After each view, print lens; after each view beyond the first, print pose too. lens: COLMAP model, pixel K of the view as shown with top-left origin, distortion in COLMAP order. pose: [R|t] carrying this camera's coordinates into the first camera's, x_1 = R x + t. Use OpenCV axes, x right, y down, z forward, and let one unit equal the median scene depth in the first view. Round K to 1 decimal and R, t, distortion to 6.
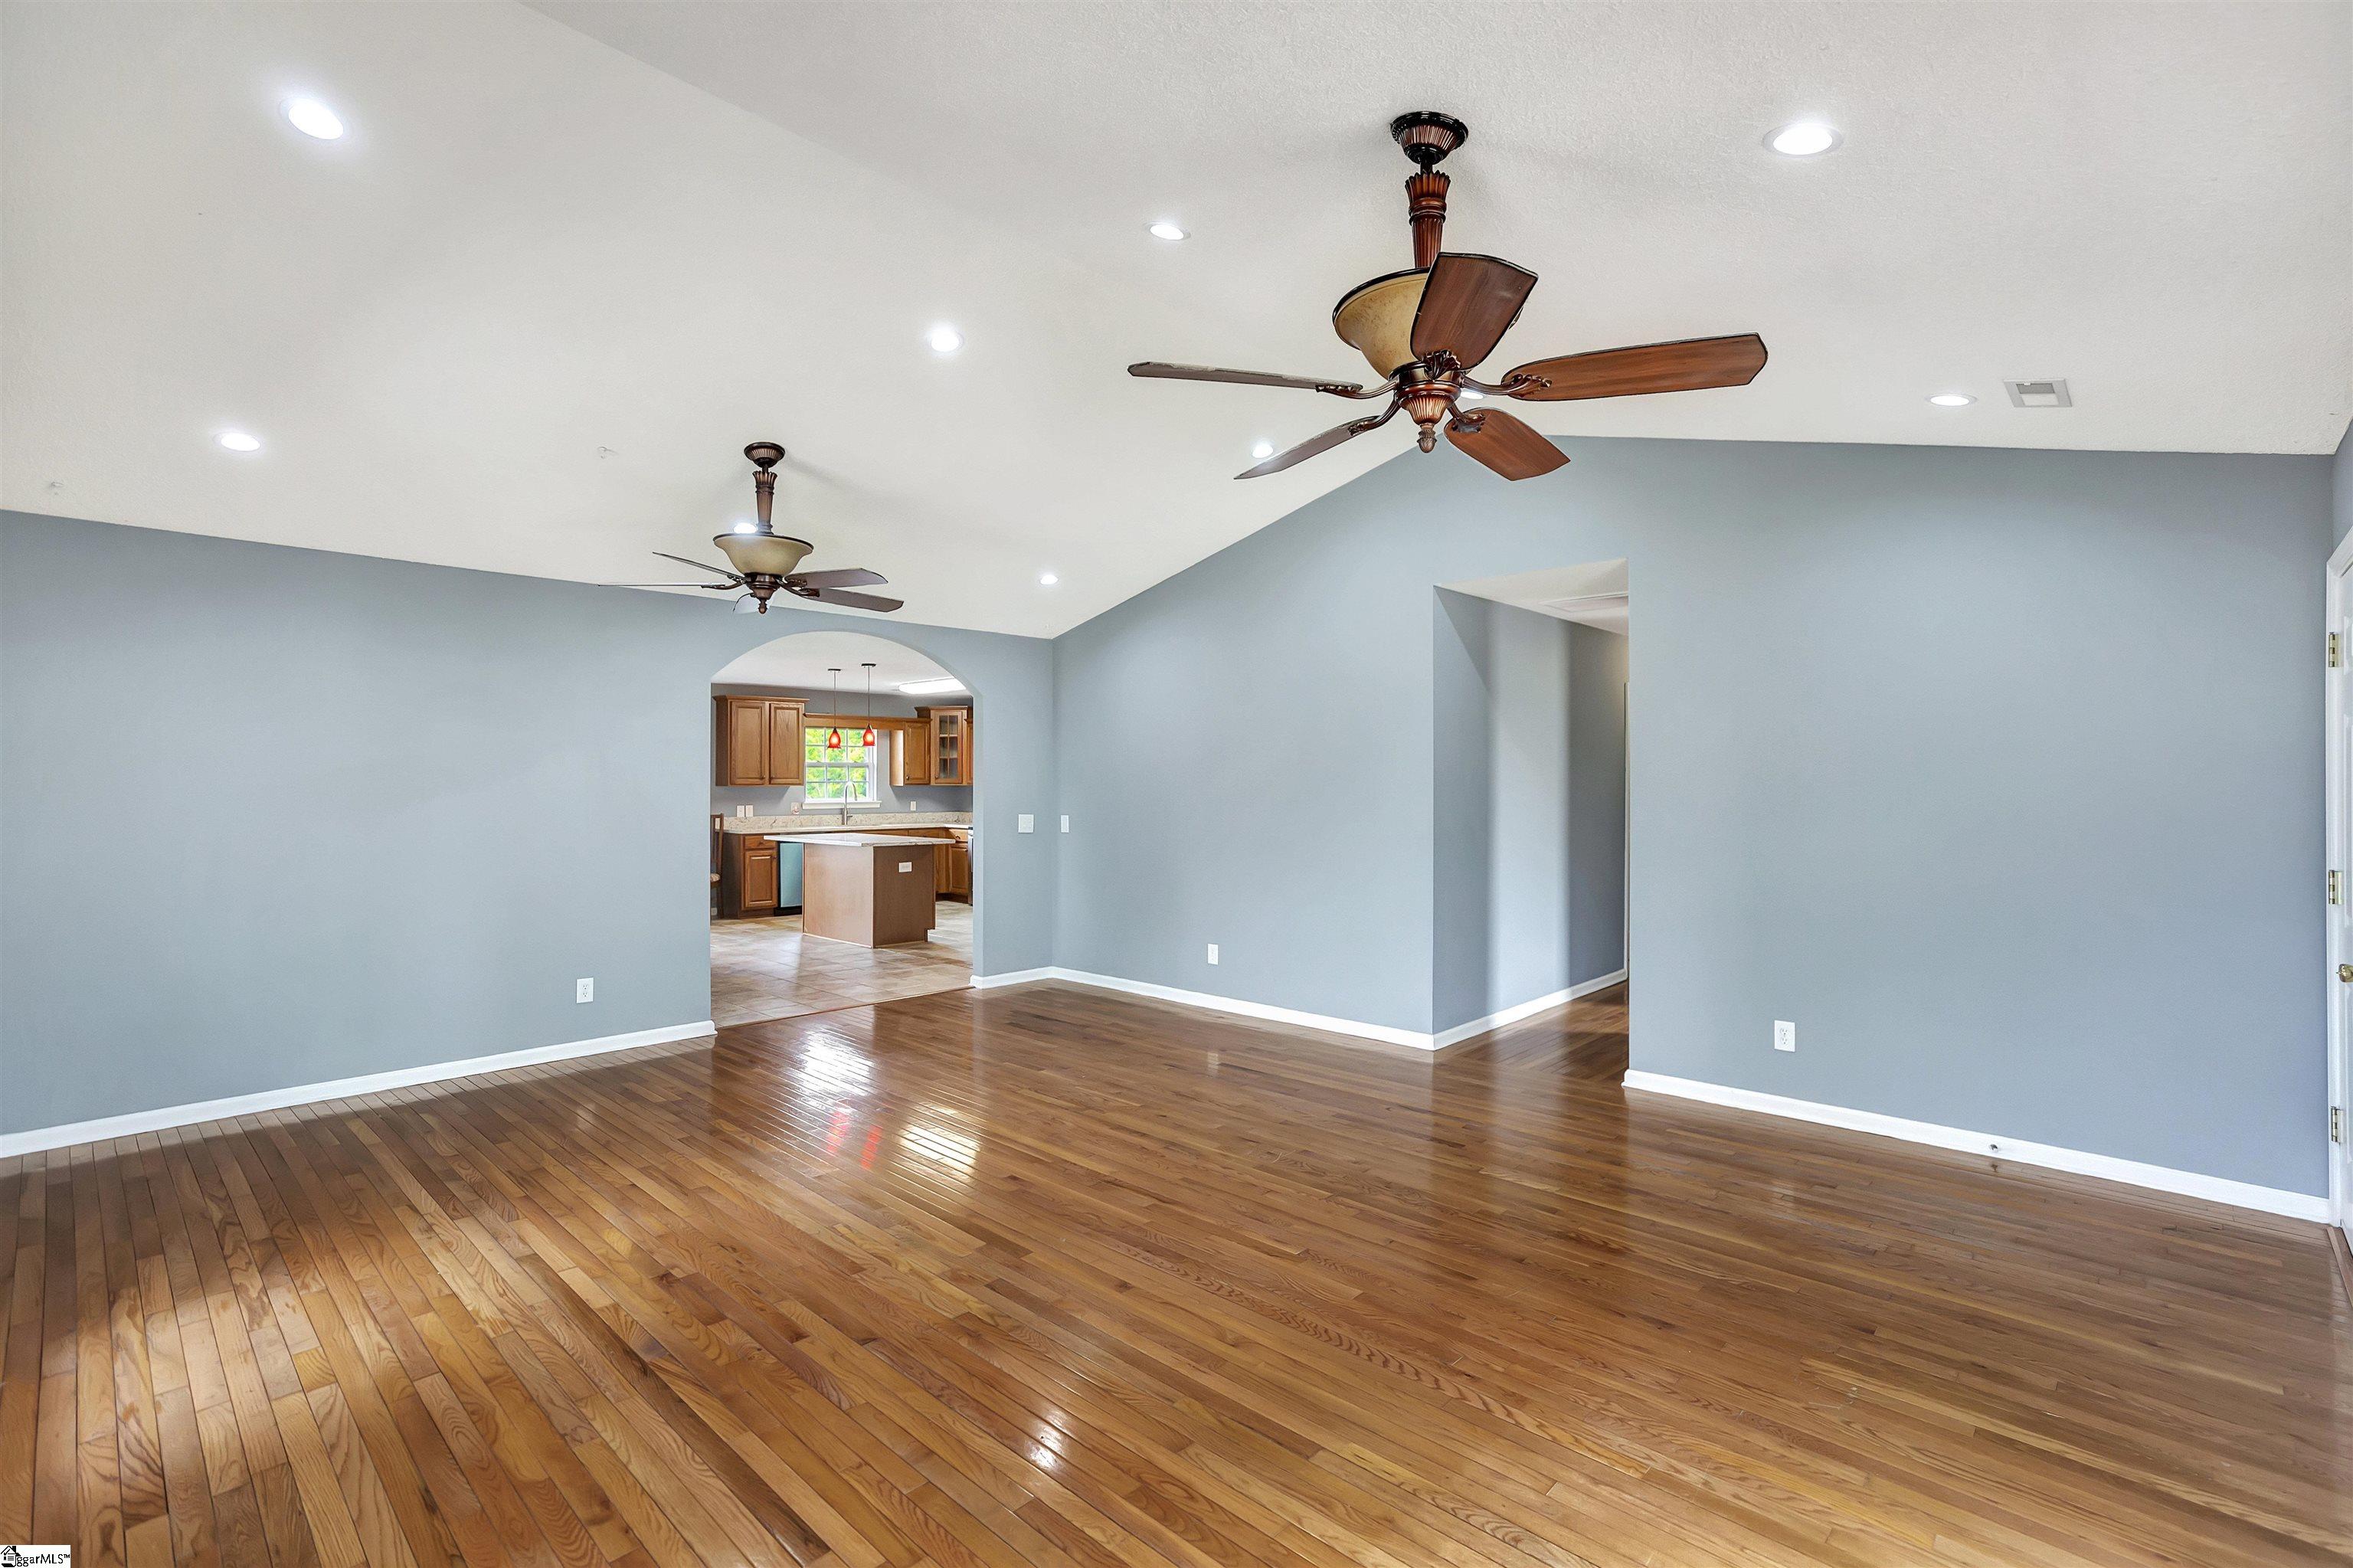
lens RADIAL K [[1079.0, 0, 1184.7], [0, 1079.0, 764.7], [0, 0, 1]] dist [-0.019267, 0.016906]
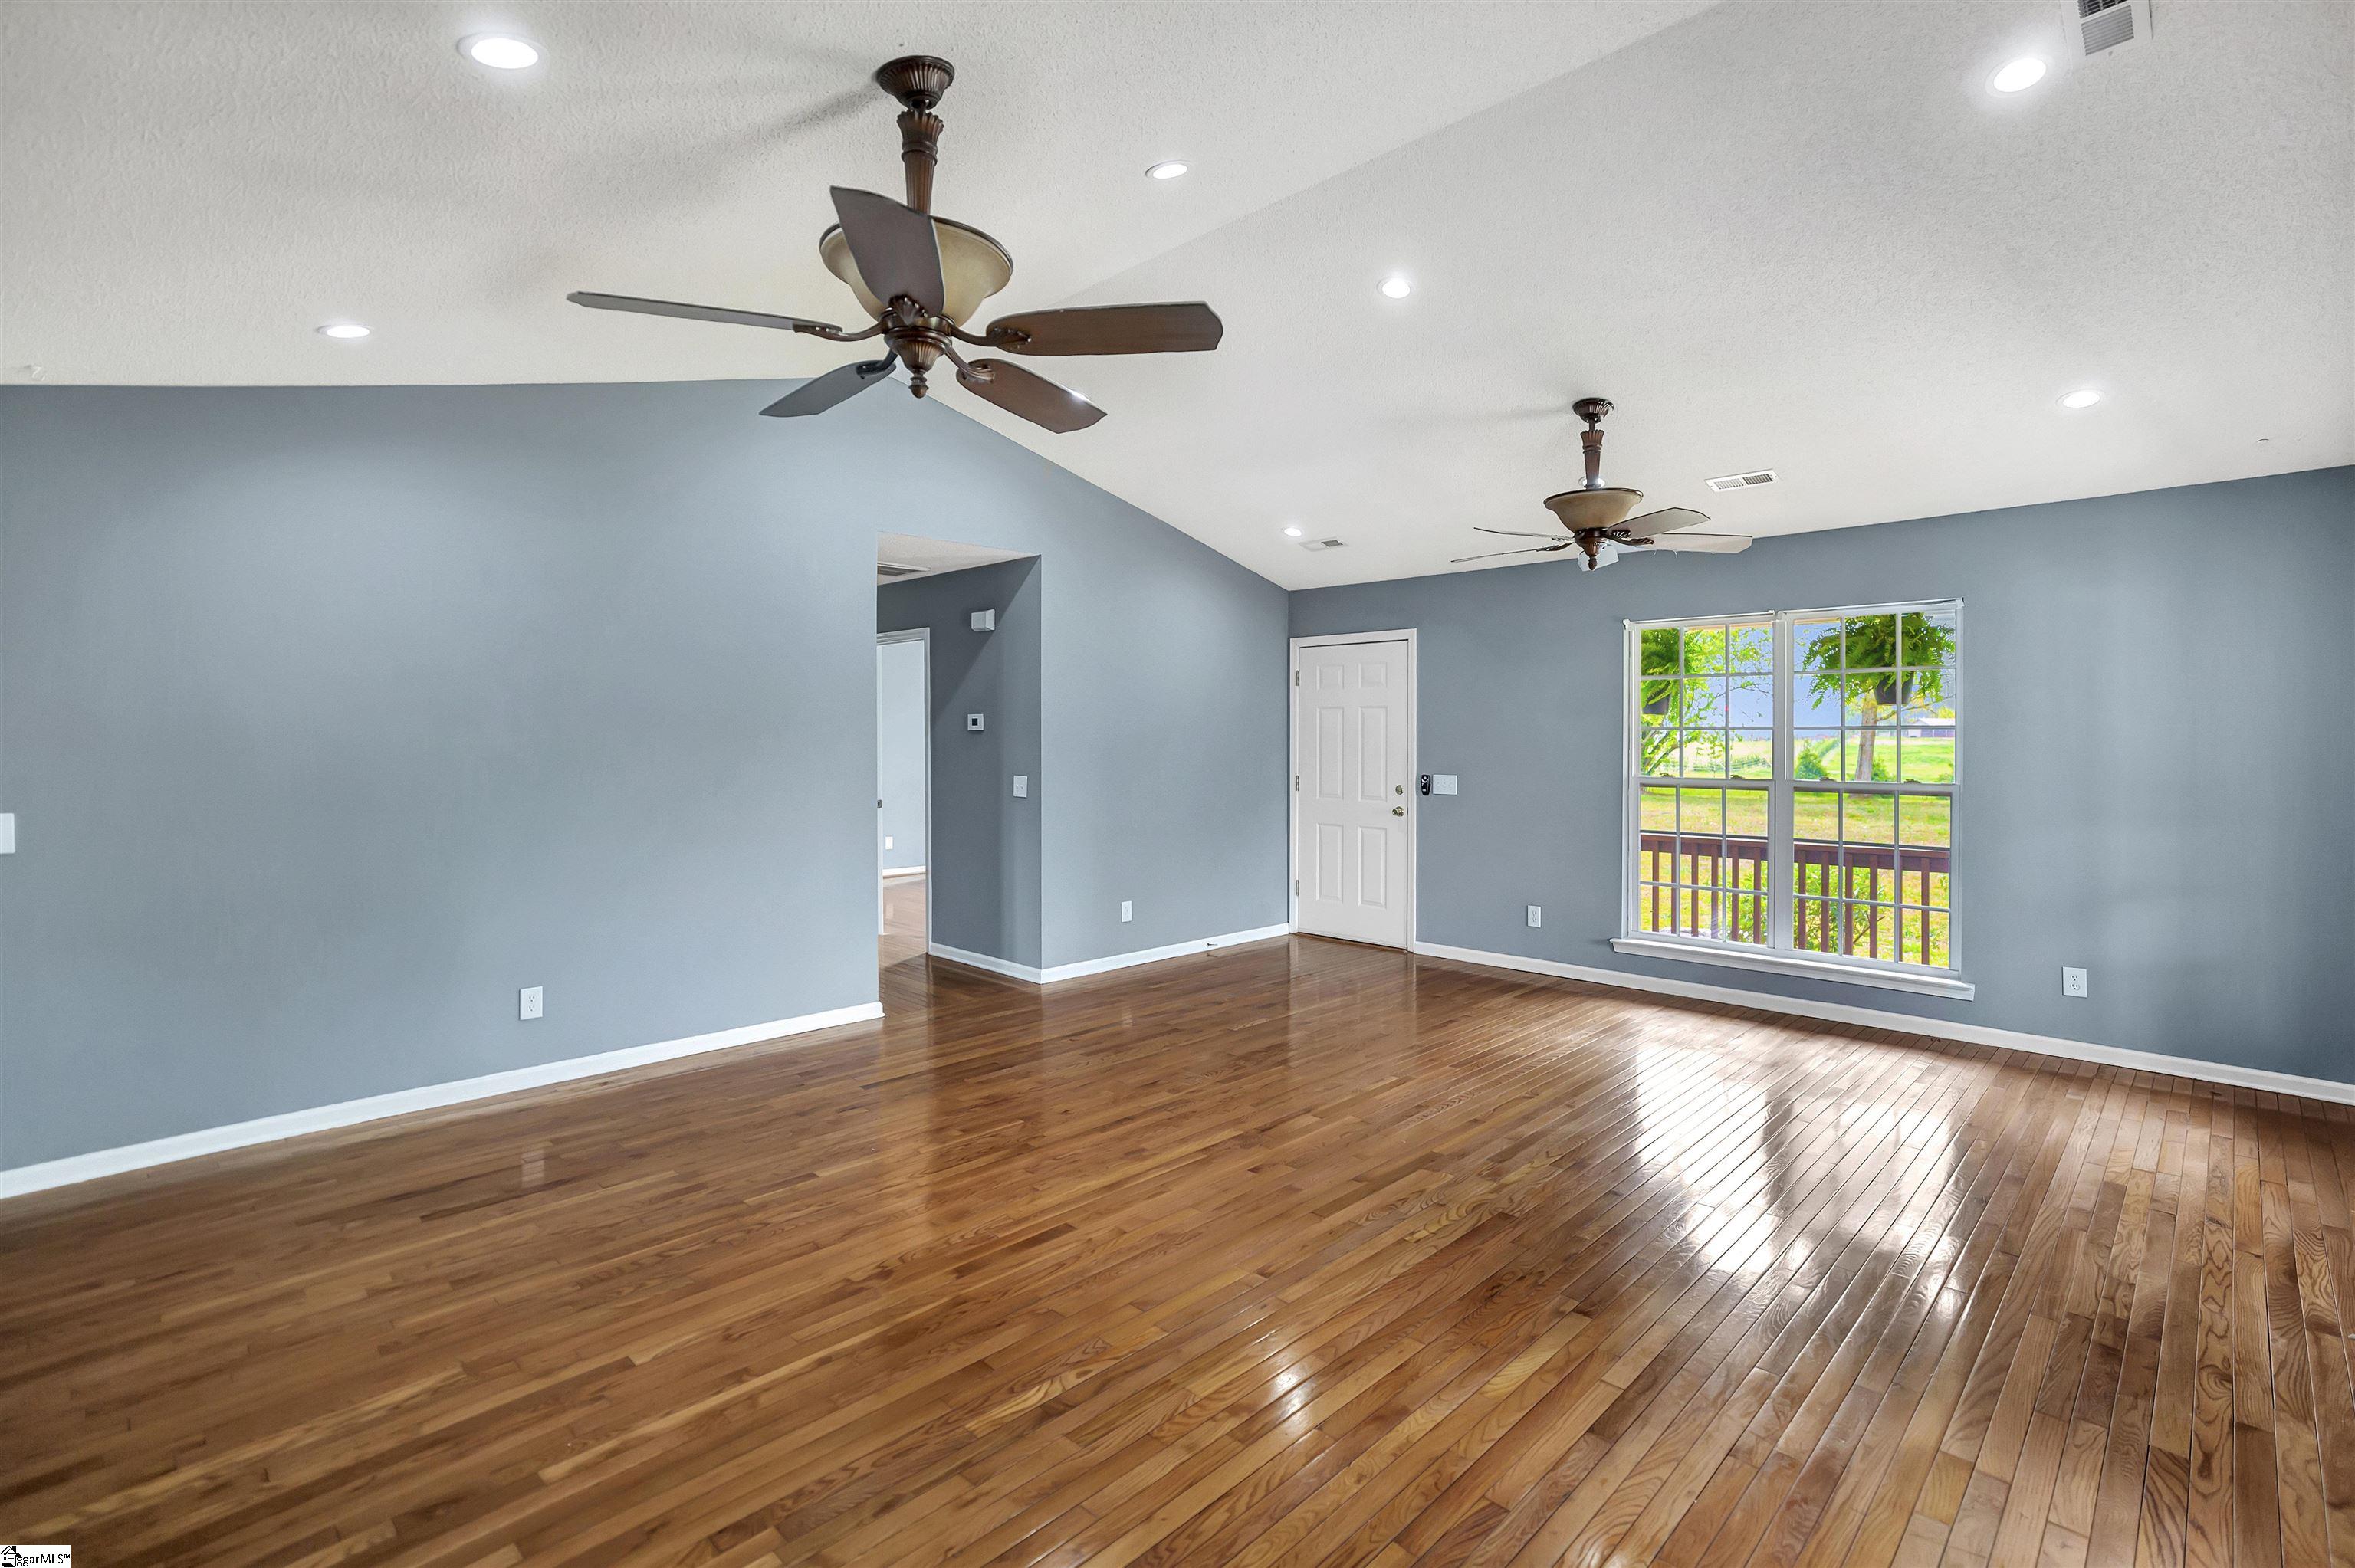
lens RADIAL K [[1079.7, 0, 1213.0], [0, 1079.7, 754.9], [0, 0, 1]] dist [-0.019267, 0.016906]
pose [[-0.002854, -0.013580, 0.999904, -0.800842], [-0.019560, 0.999717, 0.013522, 0.014467], [-0.999805, -0.019519, -0.003119, 0.781316]]
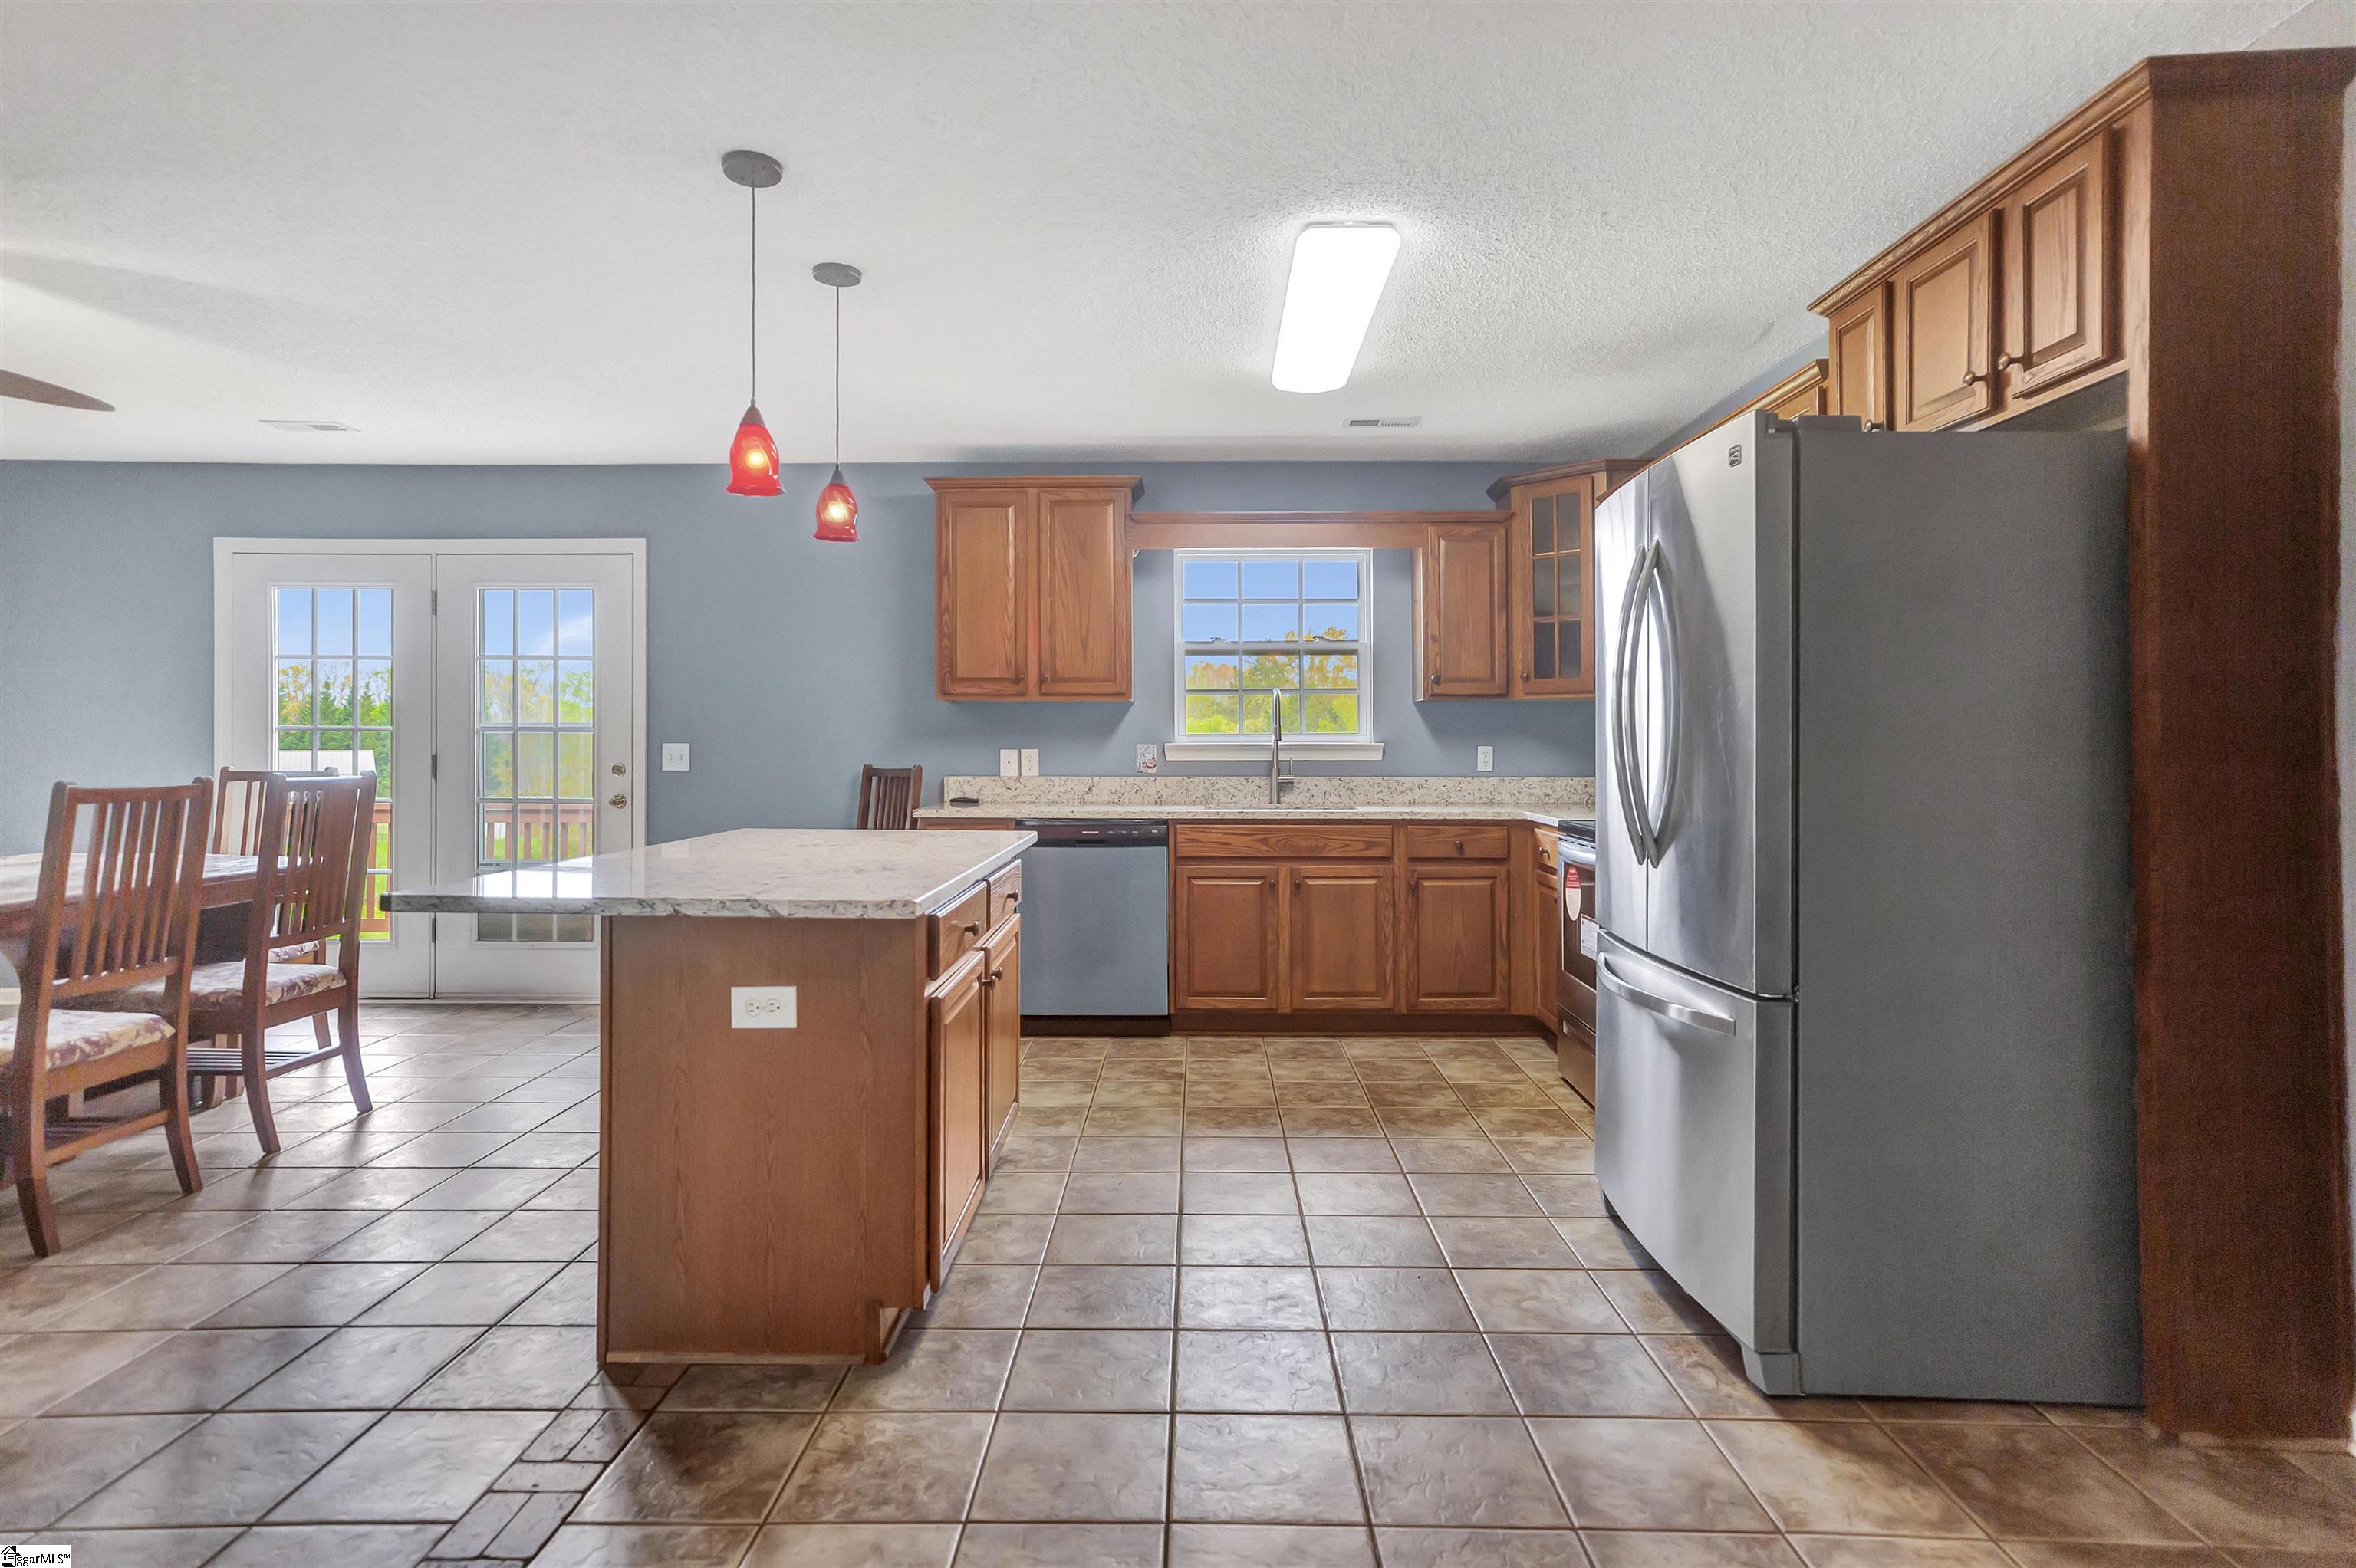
lens RADIAL K [[1239.1, 0, 1175.7], [0, 1239.1, 719.8], [0, 0, 1]] dist [0.003657, 0.014148]
pose [[0.670534, -0.013583, -0.741754, -0.024984], [0.009073, 0.999908, -0.010109, 0.071636], [0.741823, 0.000048, 0.670596, 1.609030]]
